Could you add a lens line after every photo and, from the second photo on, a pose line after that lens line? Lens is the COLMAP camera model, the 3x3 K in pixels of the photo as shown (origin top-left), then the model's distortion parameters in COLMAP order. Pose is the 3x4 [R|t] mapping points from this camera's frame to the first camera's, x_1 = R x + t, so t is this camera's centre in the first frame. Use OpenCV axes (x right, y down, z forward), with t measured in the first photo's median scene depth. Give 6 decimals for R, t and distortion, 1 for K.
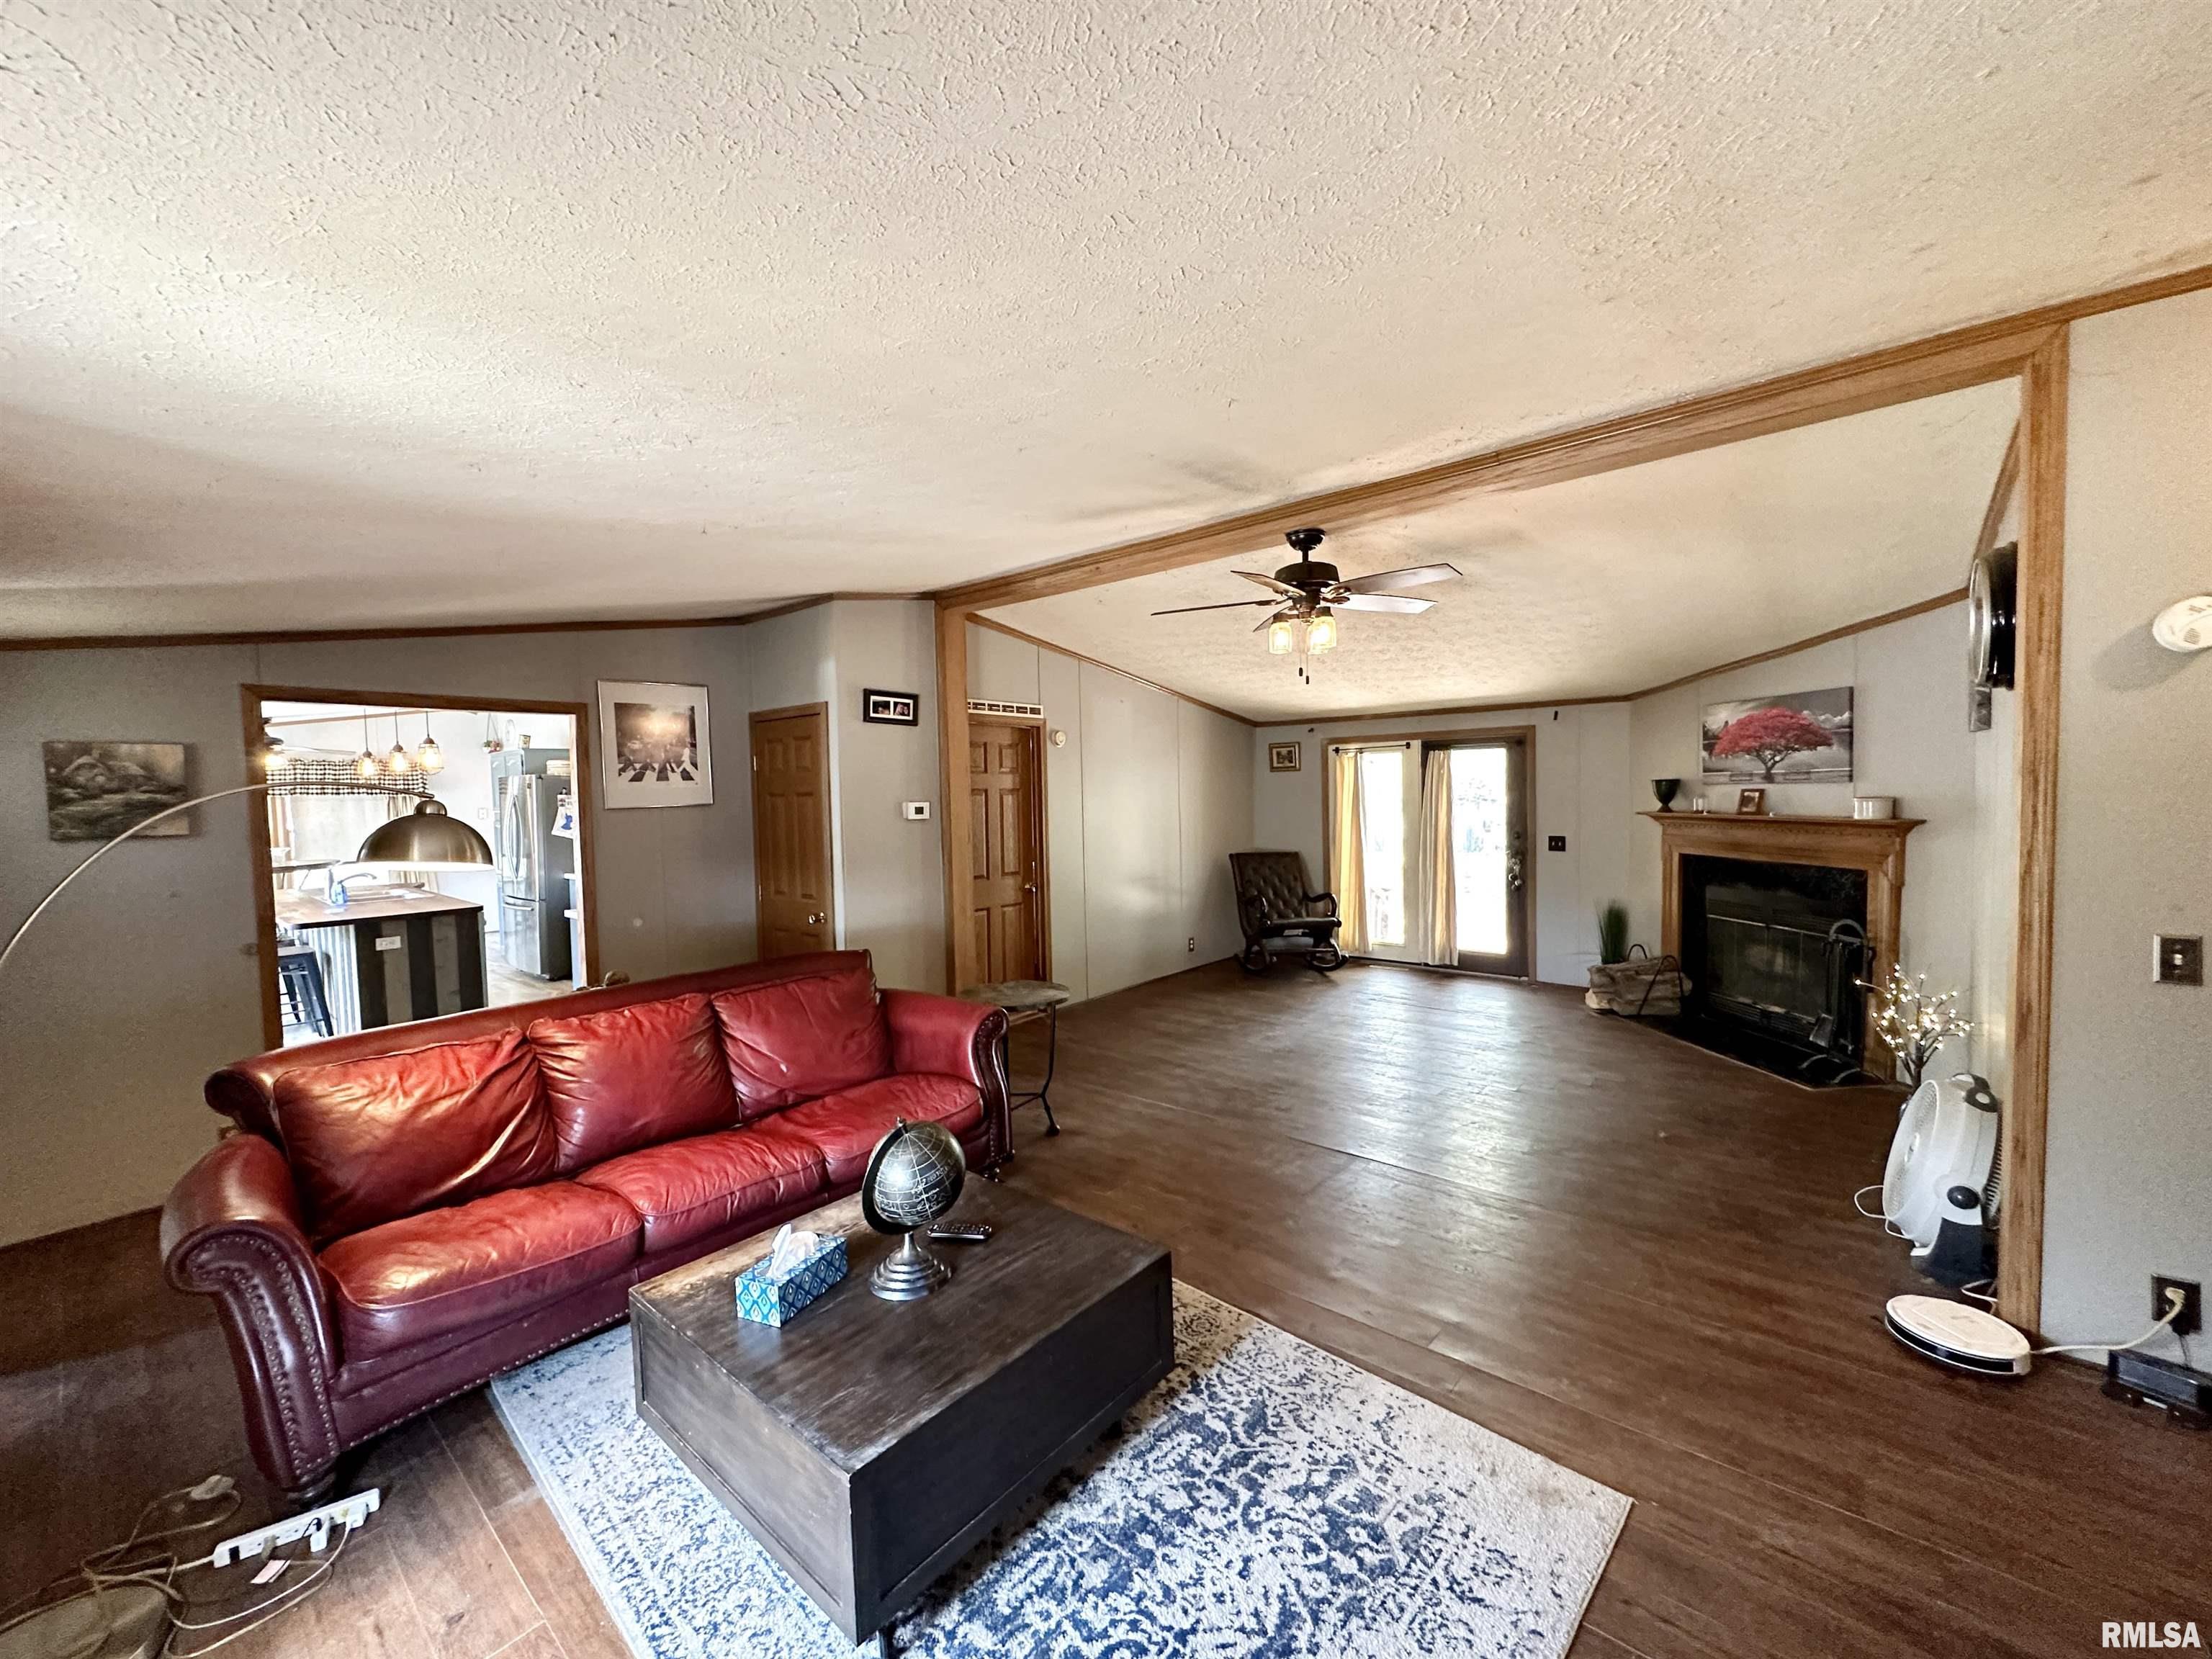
lens RADIAL K [[880.9, 0, 1109.3], [0, 880.9, 834.3], [0, 0, 1]] dist [-0.000538, 0.000370]
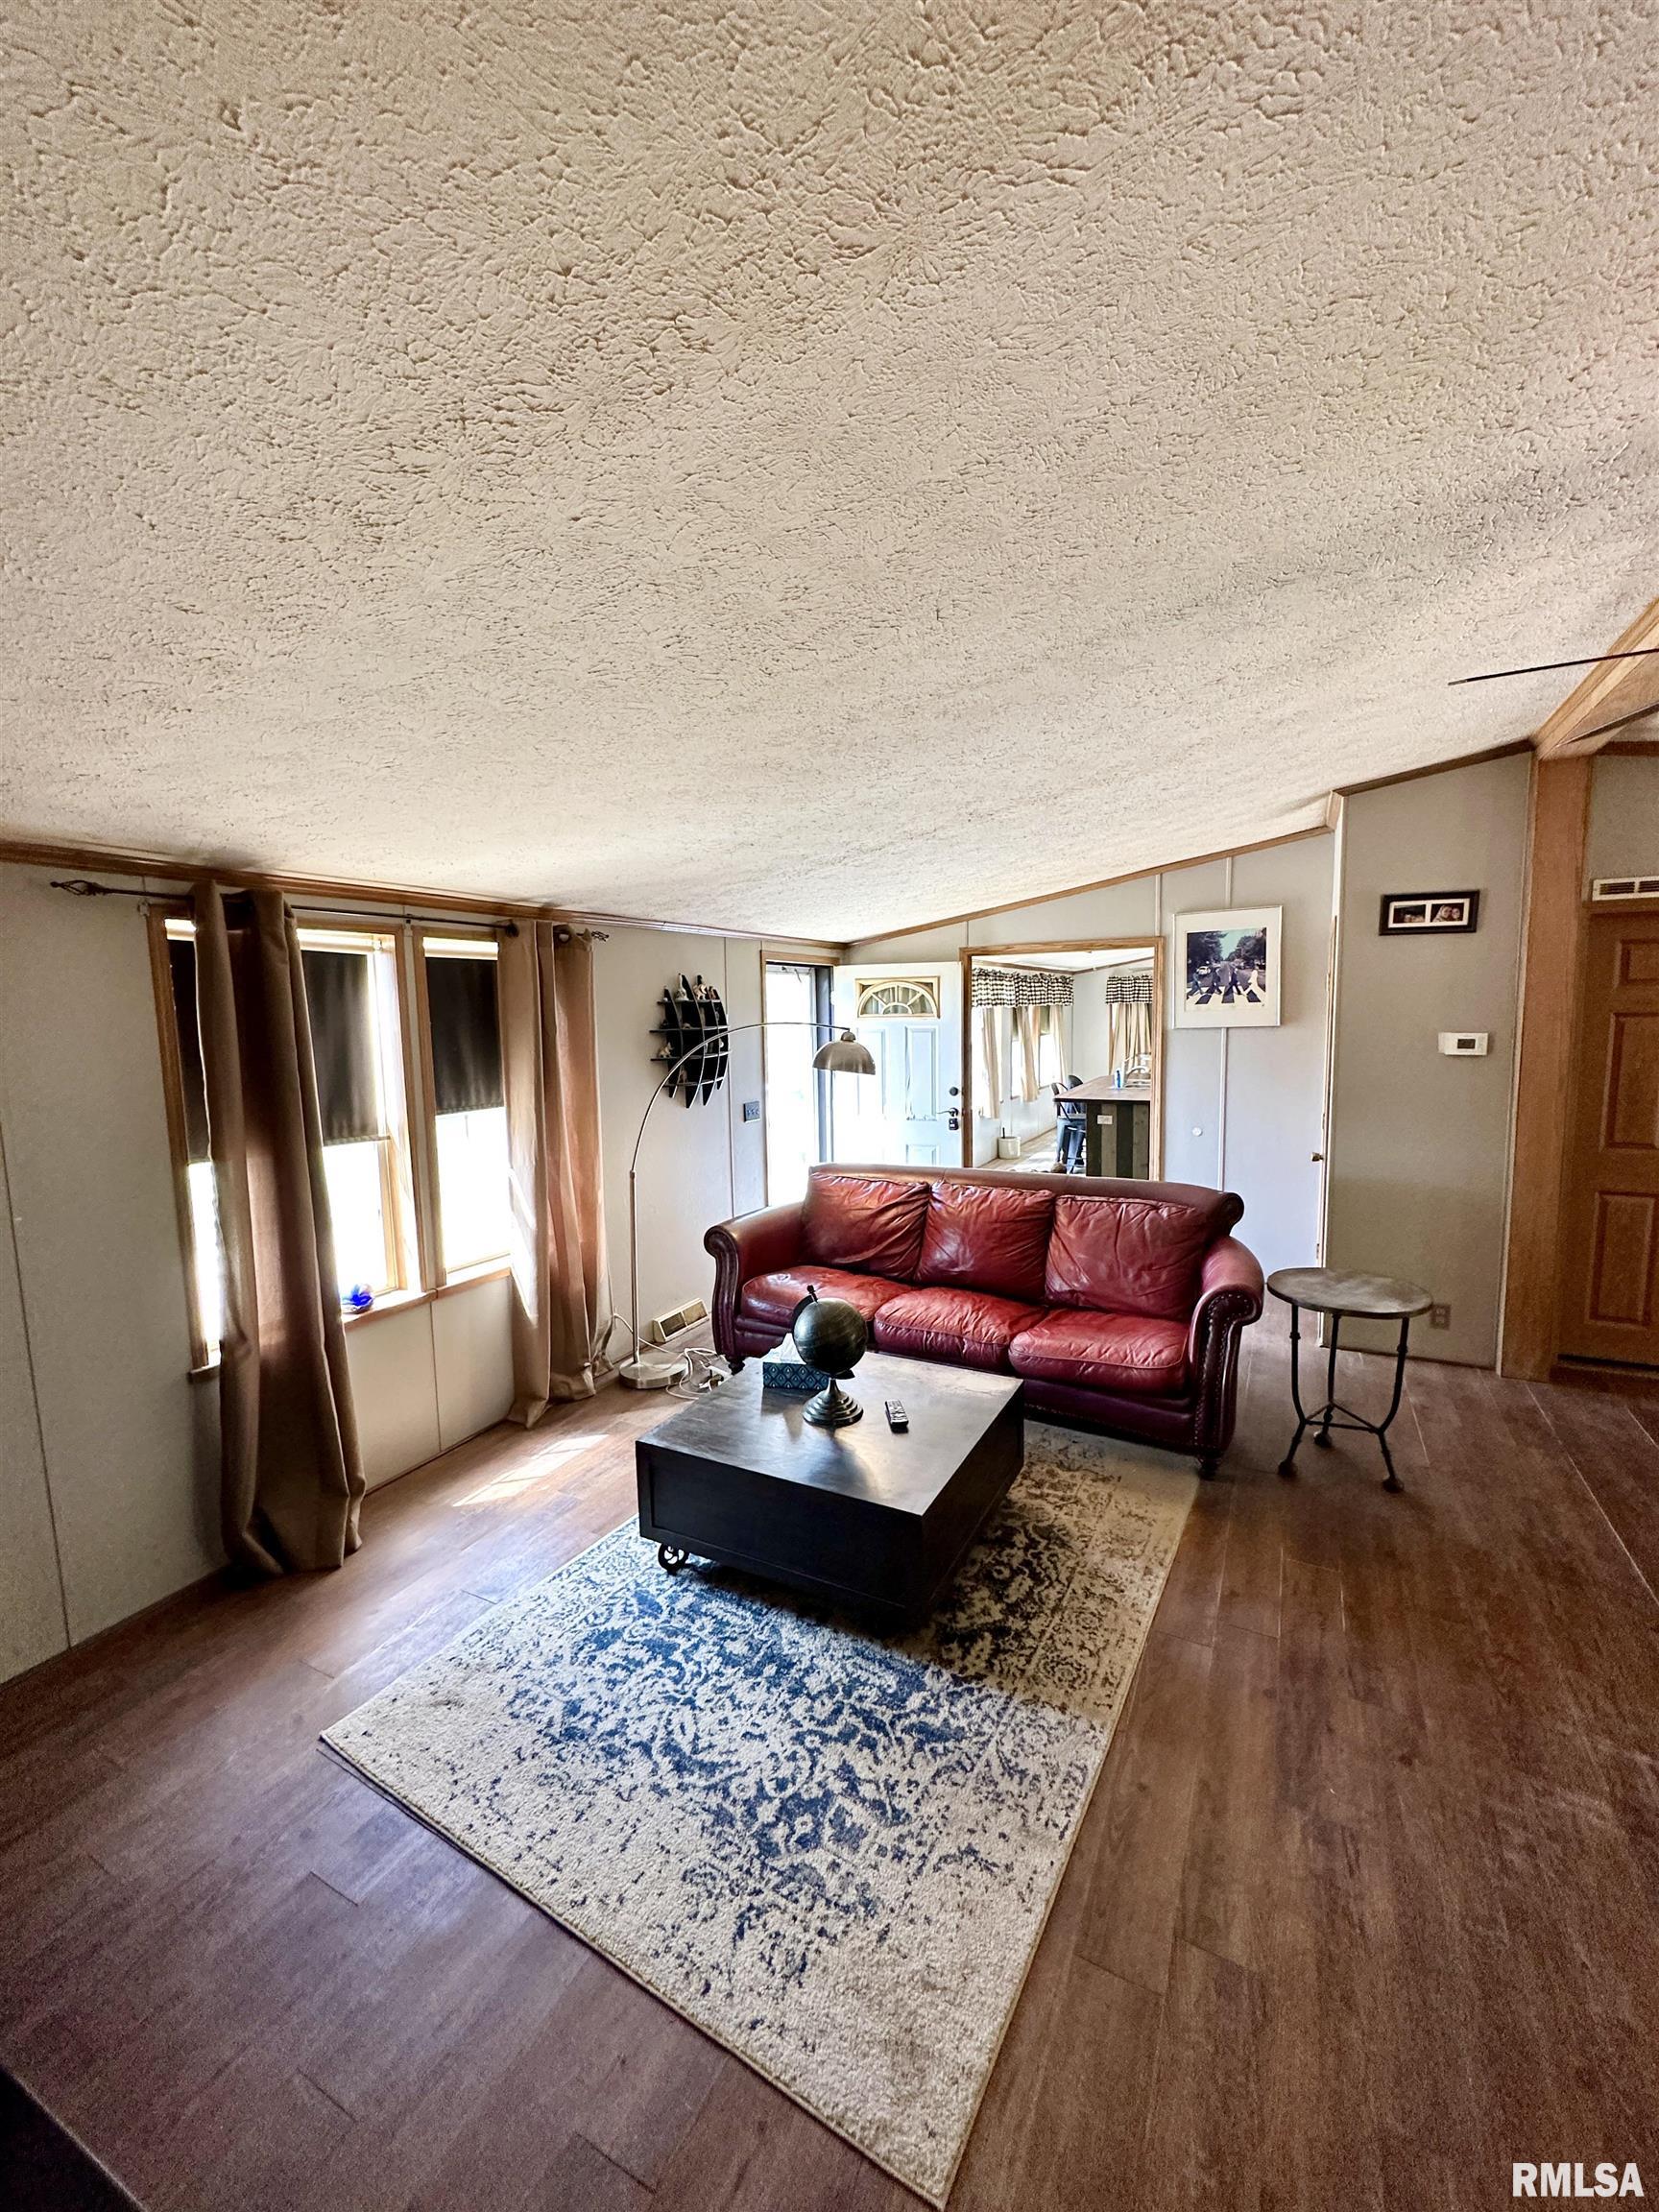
lens RADIAL K [[880.9, 0, 825.9], [0, 880.9, 1104.8], [0, 0, 1]] dist [-0.000538, 0.000370]
pose [[0.210098, 0.122215, -0.970012, 1.100335], [-0.031826, 0.992485, 0.118153, -0.123880], [0.977162, 0.006047, 0.212408, 0.771040]]
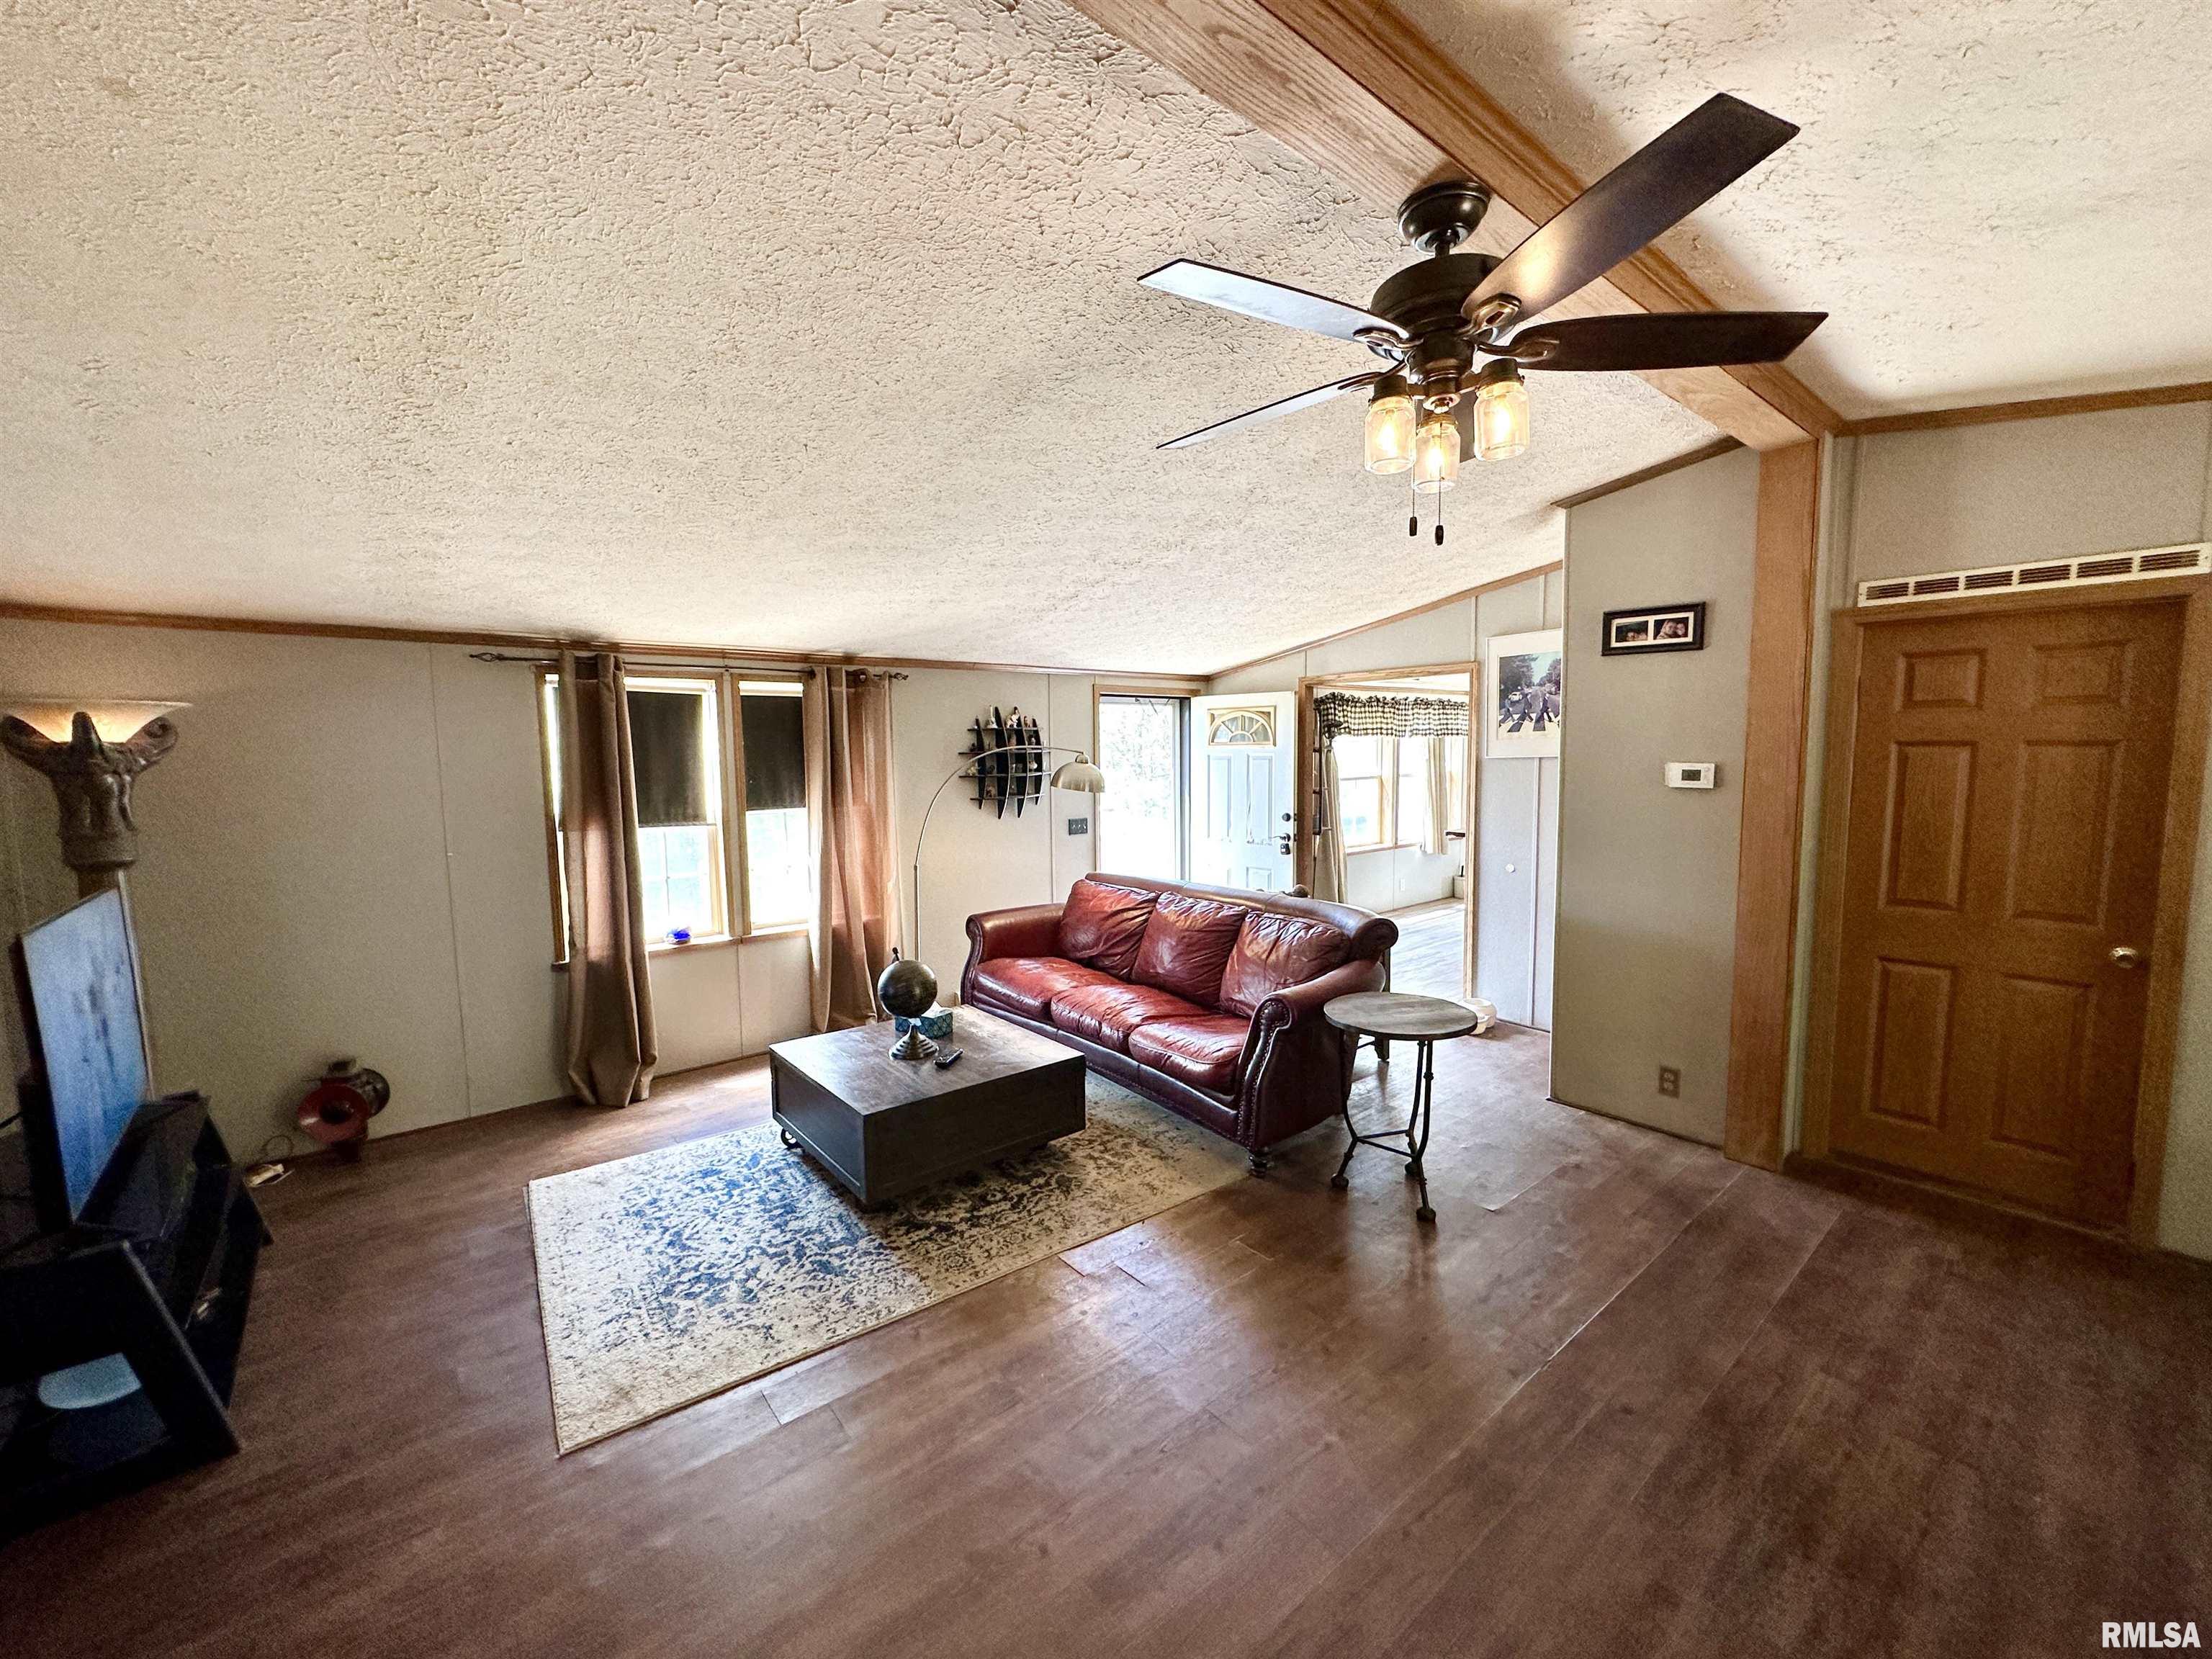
lens RADIAL K [[880.9, 0, 1100.5], [0, 880.9, 828.0], [0, 0, 1]] dist [-0.000538, 0.000370]
pose [[-0.187267, 0.112542, -0.975841, 1.419161], [-0.030951, 0.992246, 0.120374, -0.142955], [0.981821, 0.052746, -0.182331, 1.786351]]
